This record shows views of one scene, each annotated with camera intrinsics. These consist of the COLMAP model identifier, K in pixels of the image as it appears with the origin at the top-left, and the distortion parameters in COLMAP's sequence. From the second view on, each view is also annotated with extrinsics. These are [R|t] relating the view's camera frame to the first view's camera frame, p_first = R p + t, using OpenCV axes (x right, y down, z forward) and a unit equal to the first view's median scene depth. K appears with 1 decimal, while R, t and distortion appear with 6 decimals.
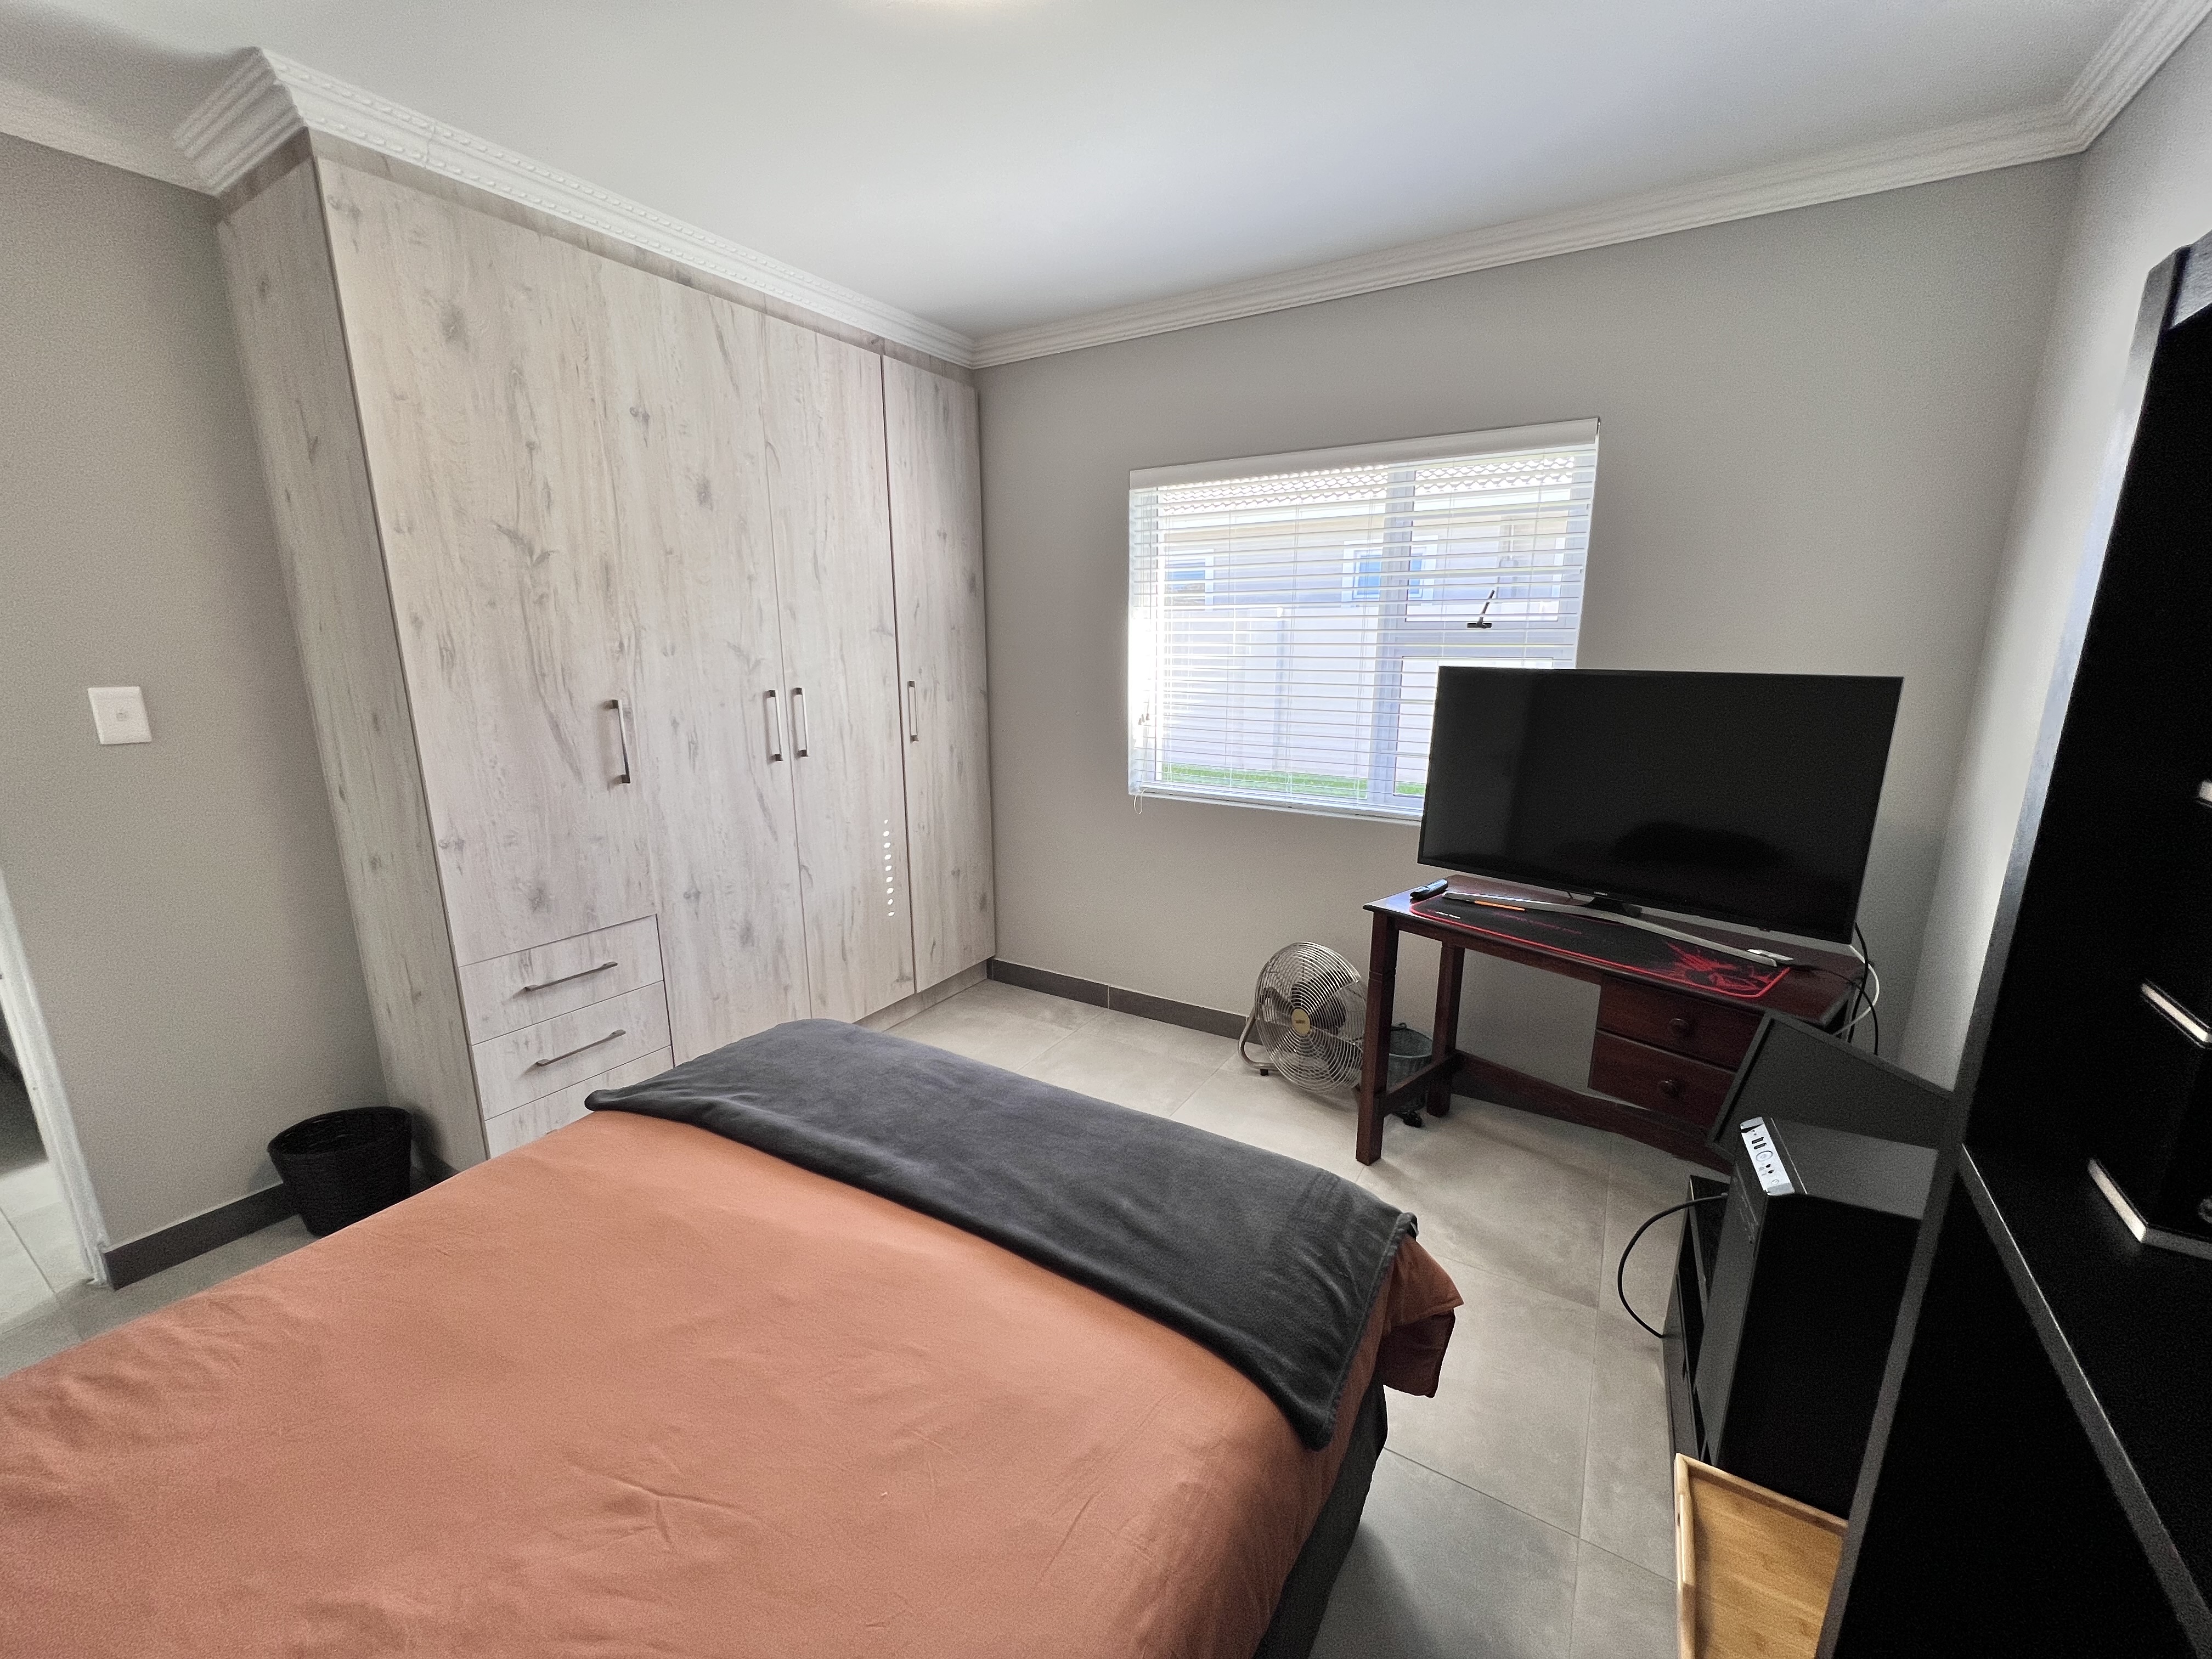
lens RADIAL K [[882.1, 0, 1099.0], [0, 882.1, 834.4], [0, 0, 1]] dist [-0.000092, 0.000351]
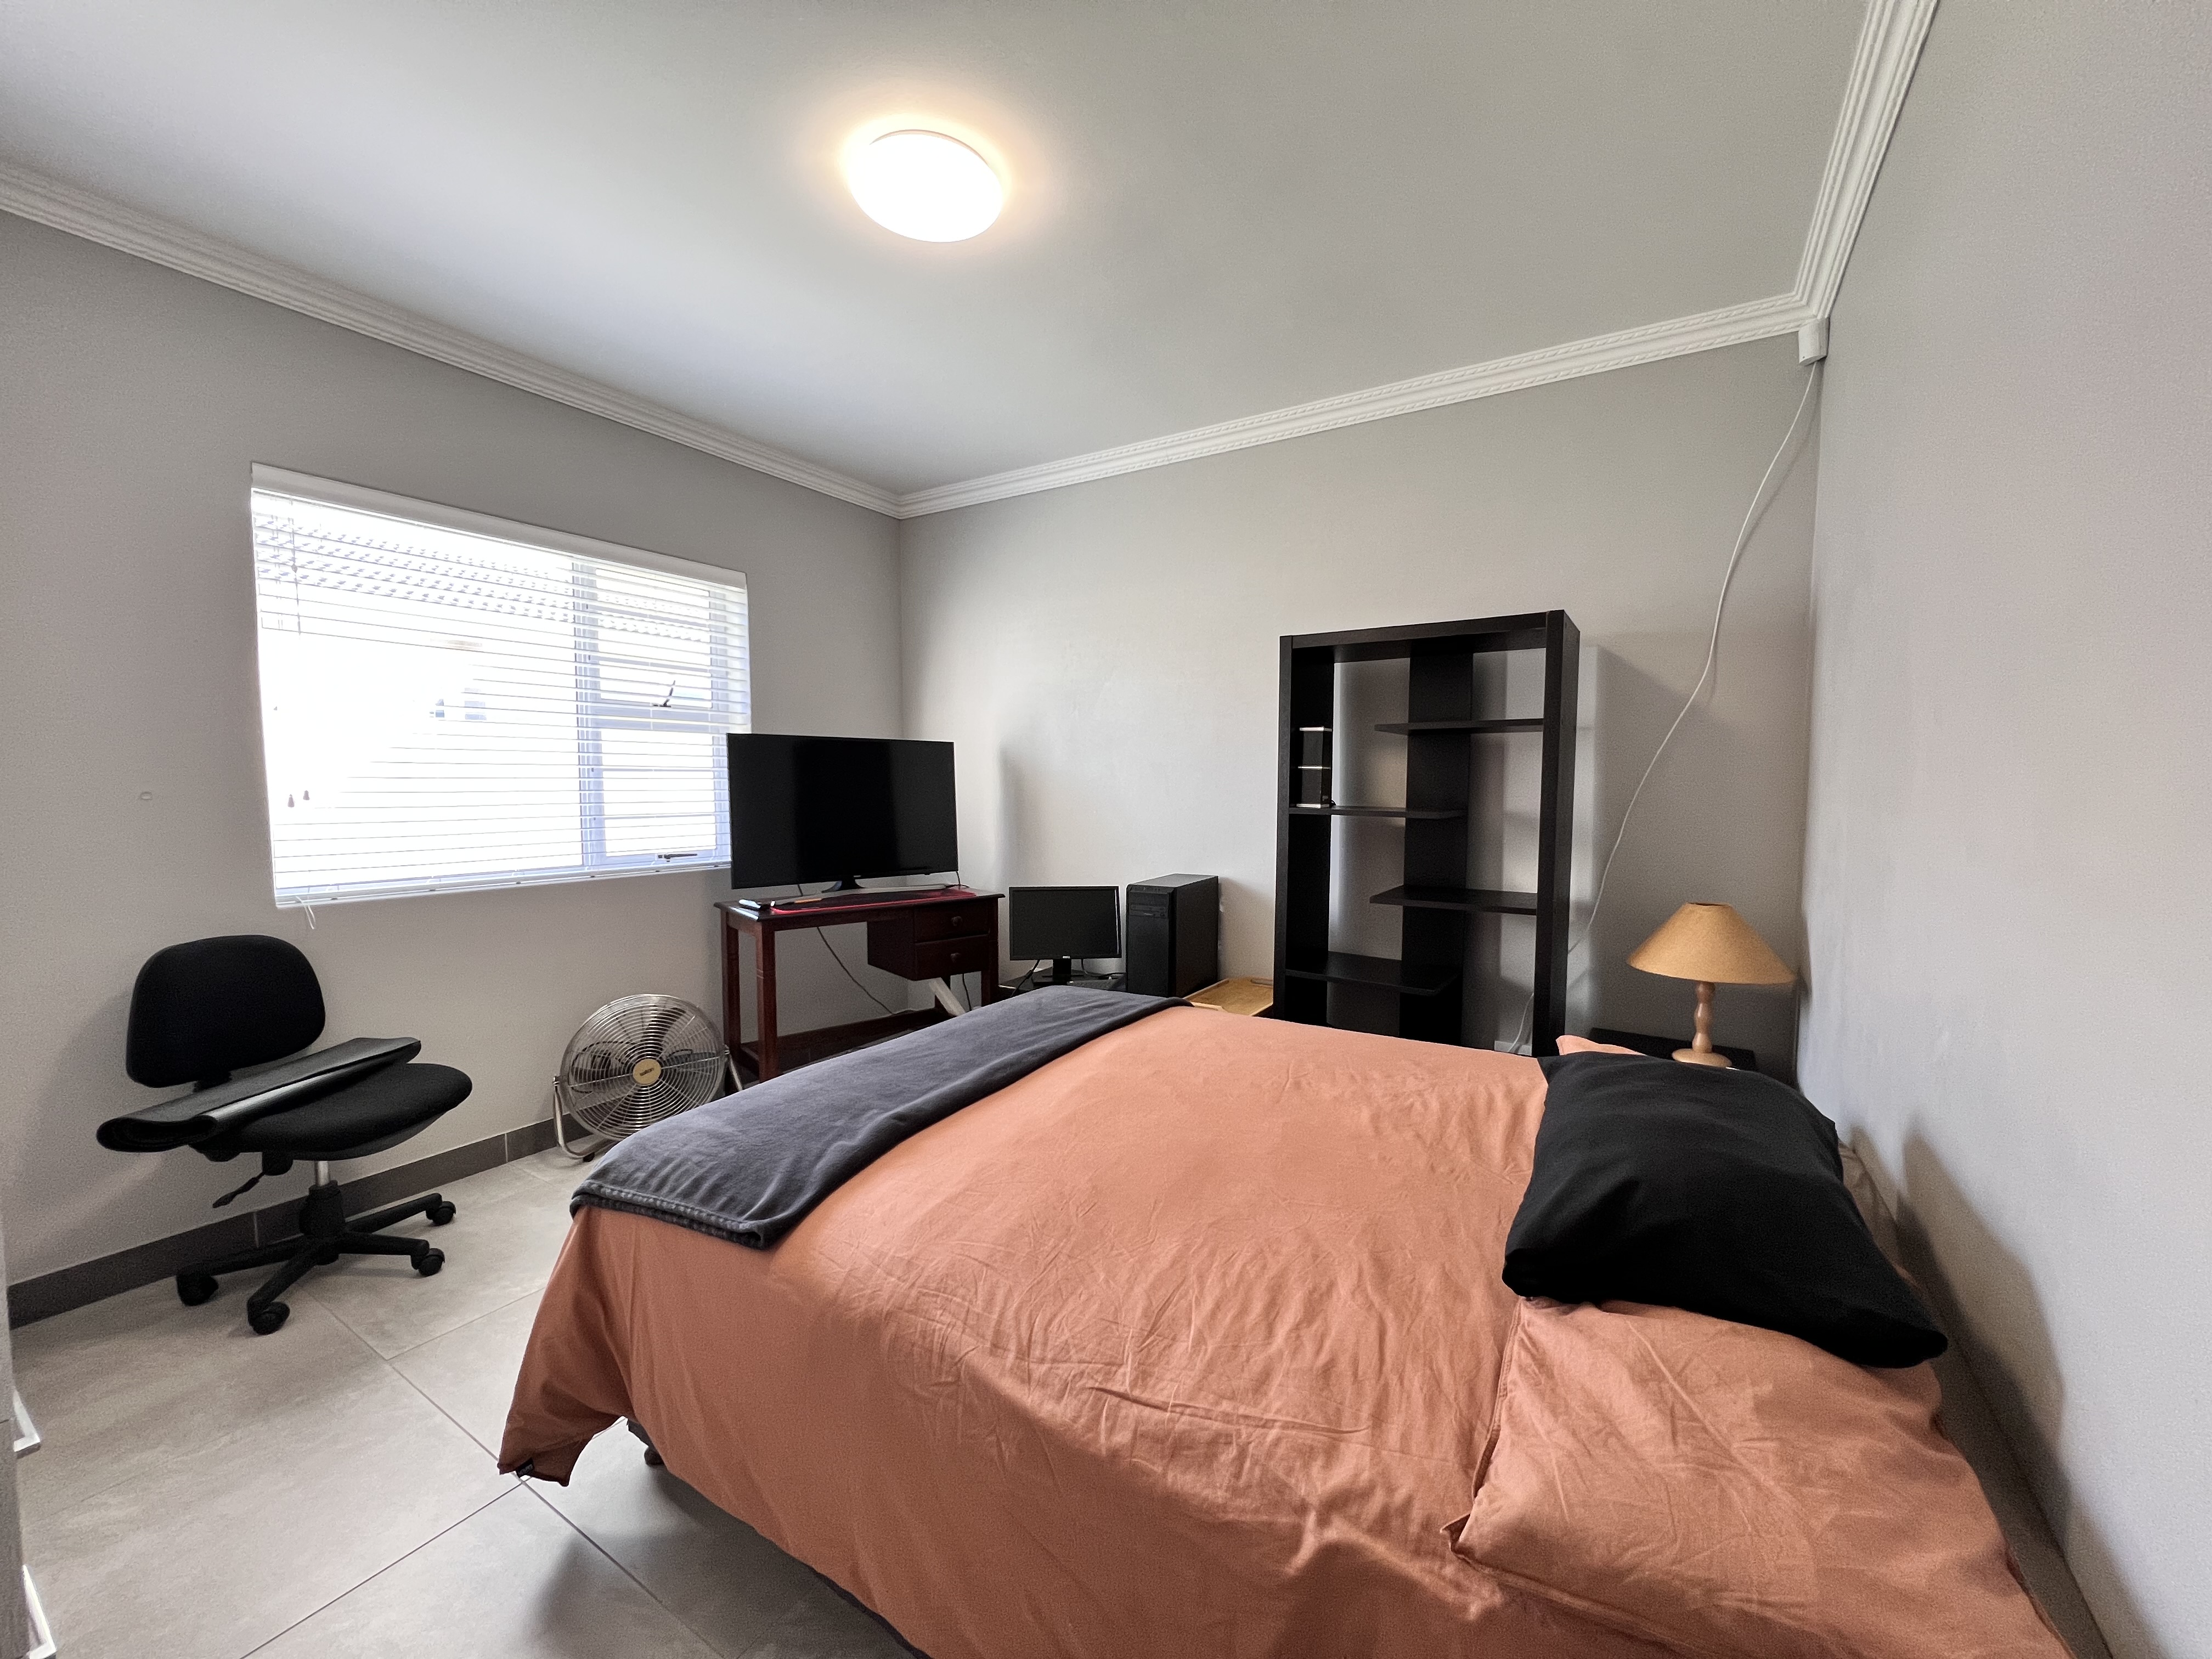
lens RADIAL K [[882.1, 0, 1099.0], [0, 882.1, 834.4], [0, 0, 1]] dist [-0.000092, 0.000351]
pose [[0.014957, -0.059717, 0.998103, -0.932278], [0.210314, 0.976072, 0.055247, 0.000095], [-0.977520, 0.209088, 0.027159, 0.470765]]
